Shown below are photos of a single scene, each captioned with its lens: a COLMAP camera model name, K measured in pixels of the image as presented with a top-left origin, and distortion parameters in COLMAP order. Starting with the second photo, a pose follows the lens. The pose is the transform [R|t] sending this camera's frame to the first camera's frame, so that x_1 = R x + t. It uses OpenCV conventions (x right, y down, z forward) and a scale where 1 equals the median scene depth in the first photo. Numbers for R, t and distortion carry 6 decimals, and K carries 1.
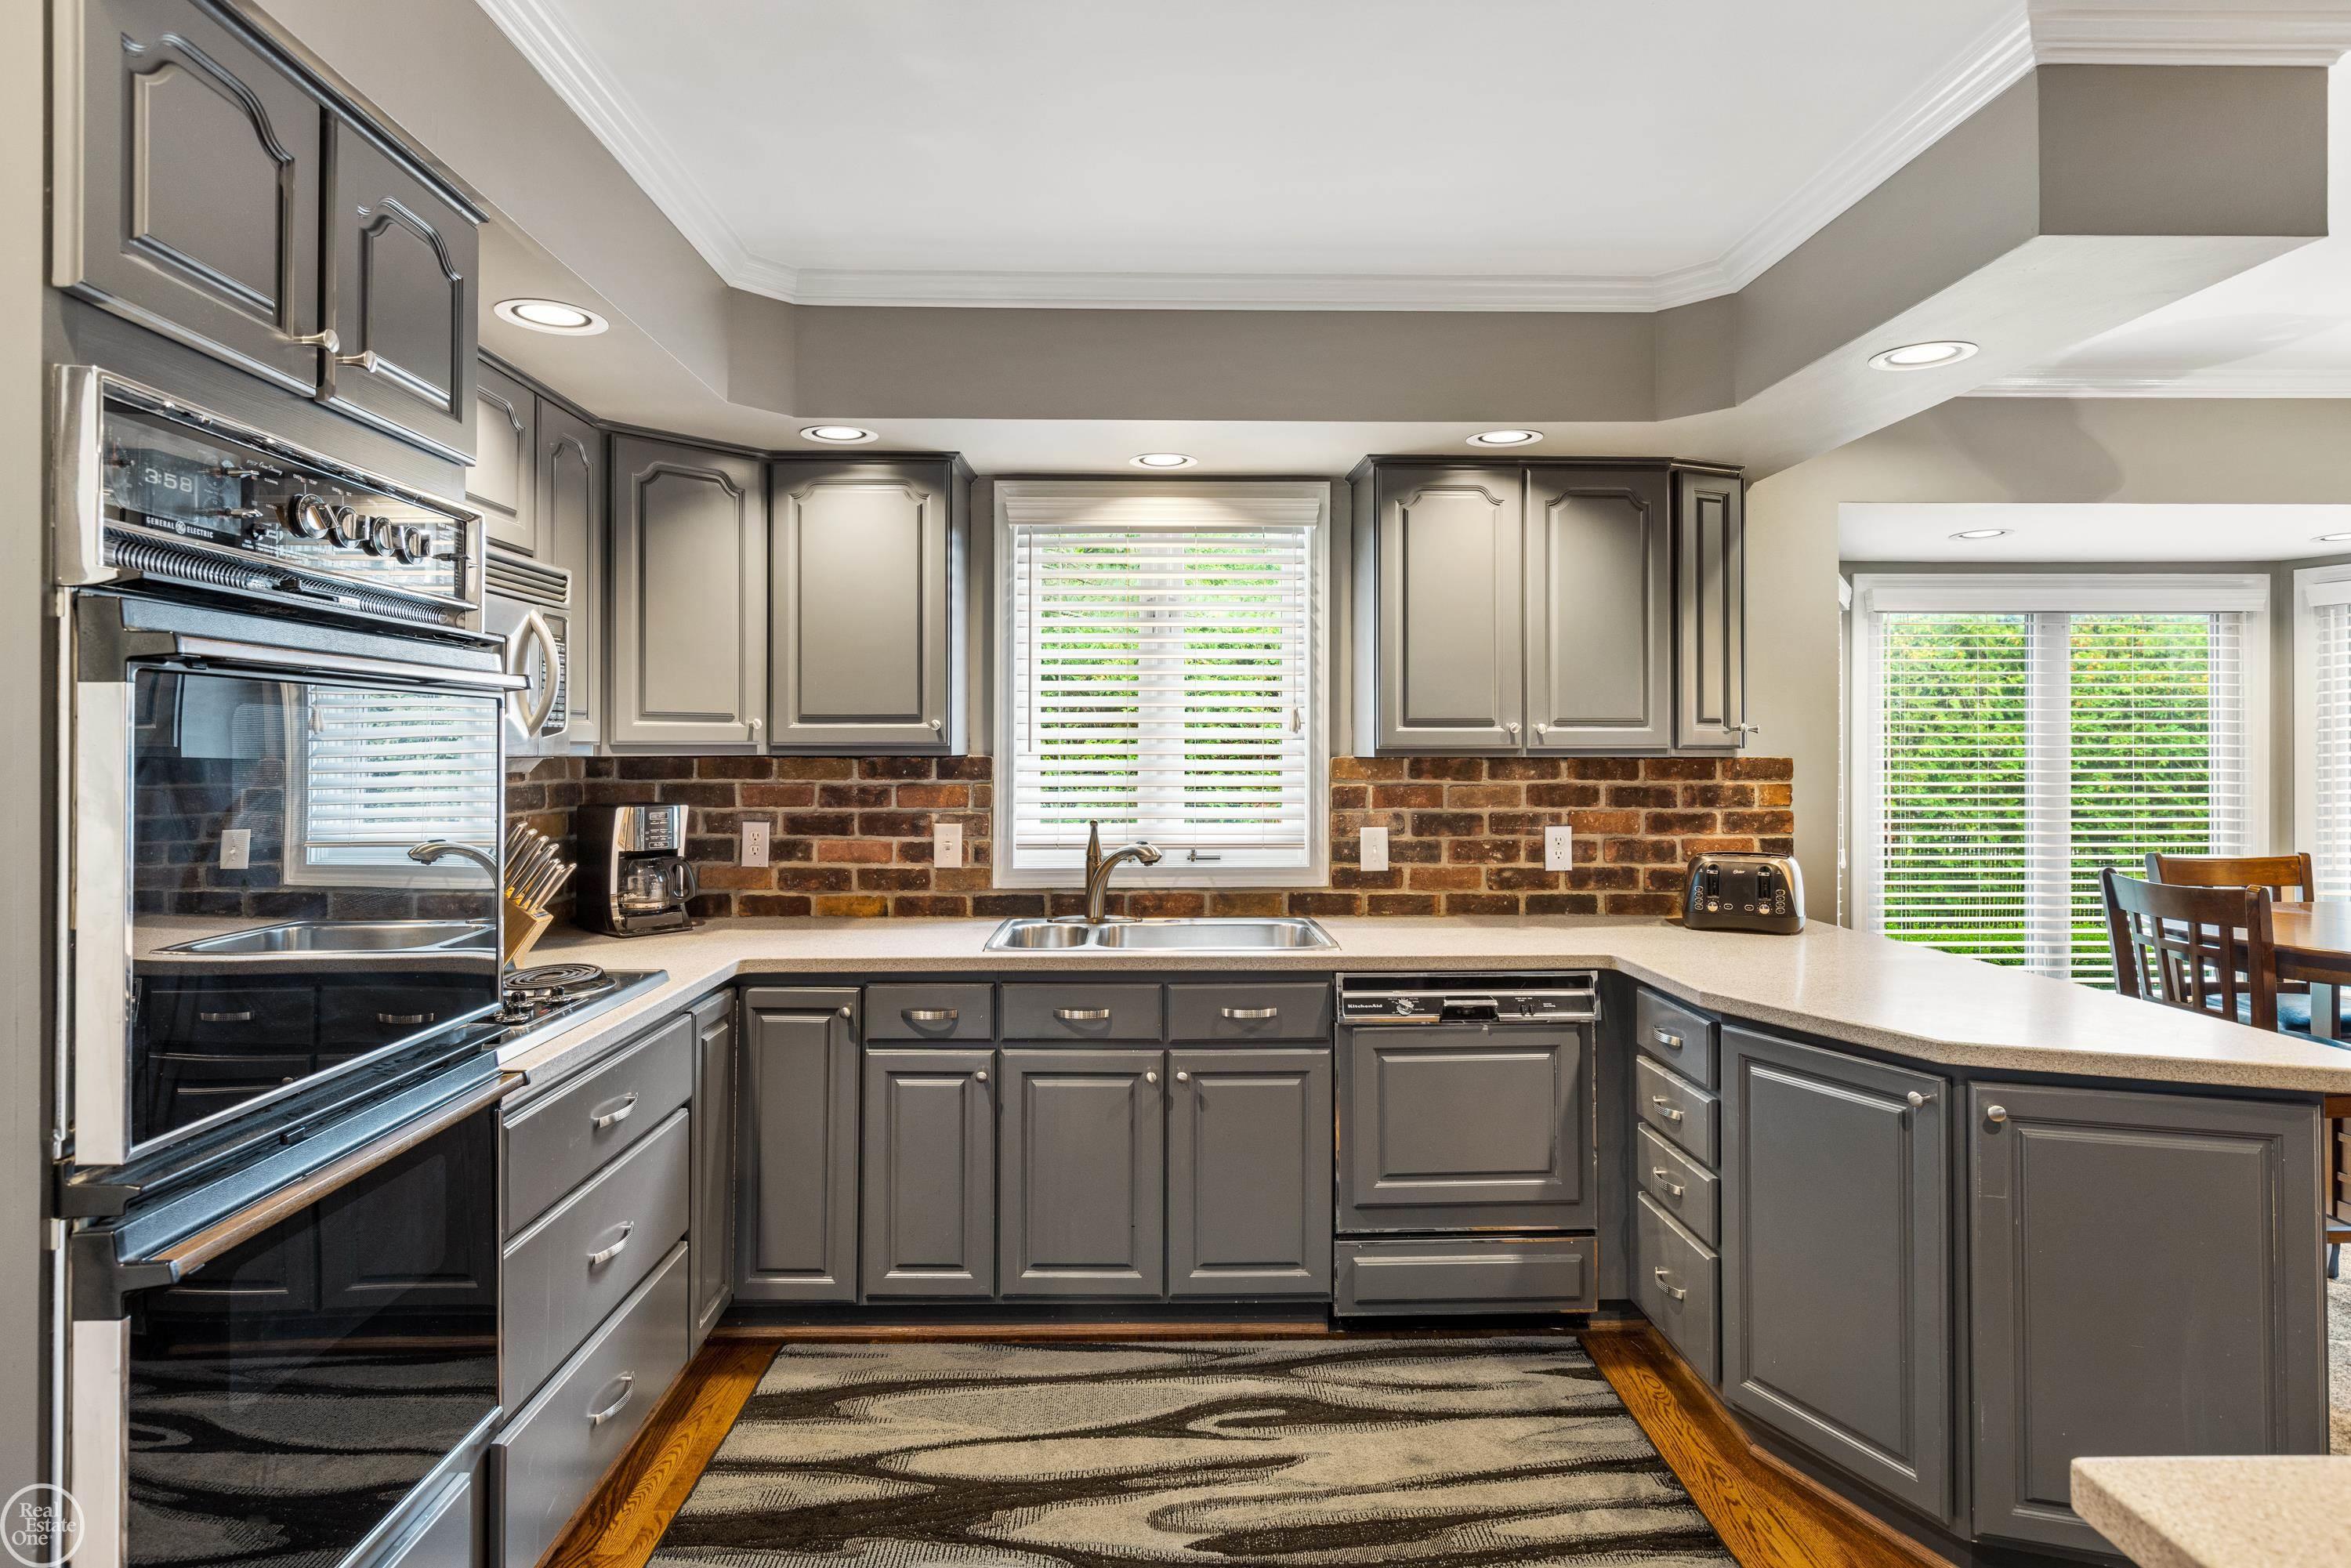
lens RADIAL K [[1278.5, 0, 1177.1], [0, 1278.5, 766.5], [0, 0, 1]] dist [-0.000041, 0.000000]
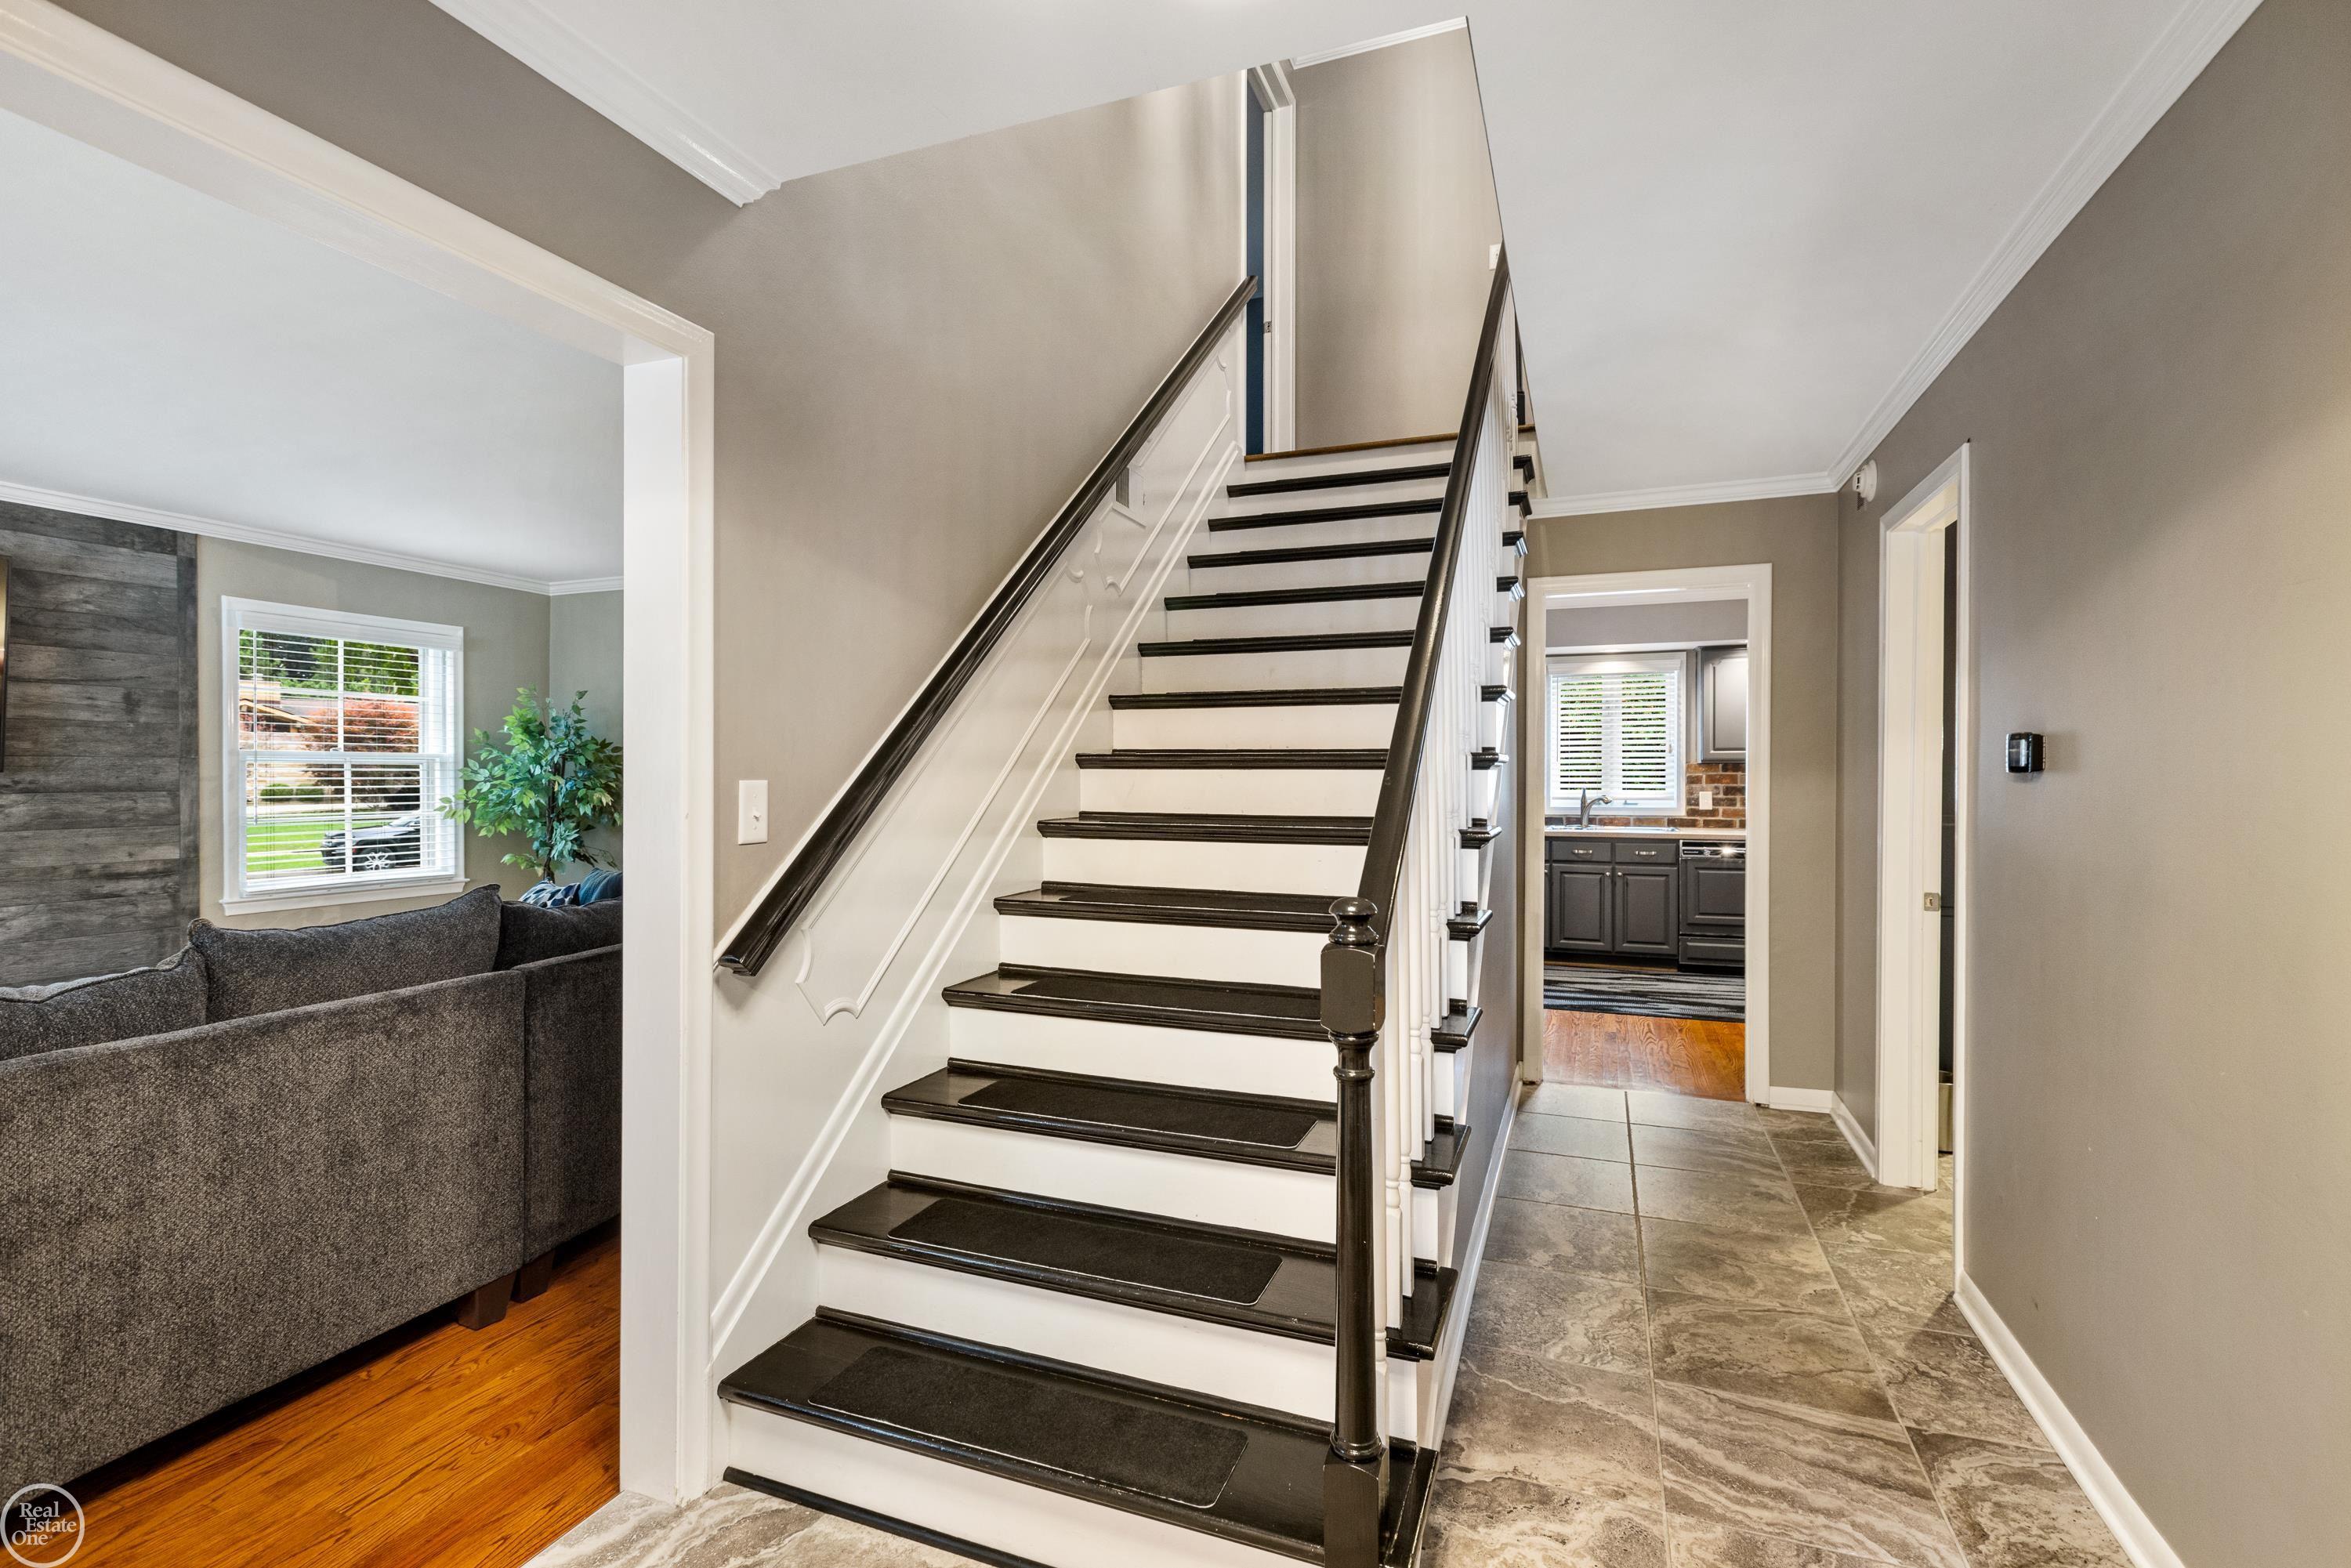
lens RADIAL K [[1069.7, 0, 1169.9], [0, 1069.7, 779.6], [0, 0, 1]] dist [0.000999, 0.000020]
pose [[0.917162, -0.005963, -0.398469, 0.029521], [0.003579, 0.999971, -0.006726, 0.034243], [0.398498, 0.004742, 0.917157, -1.302378]]
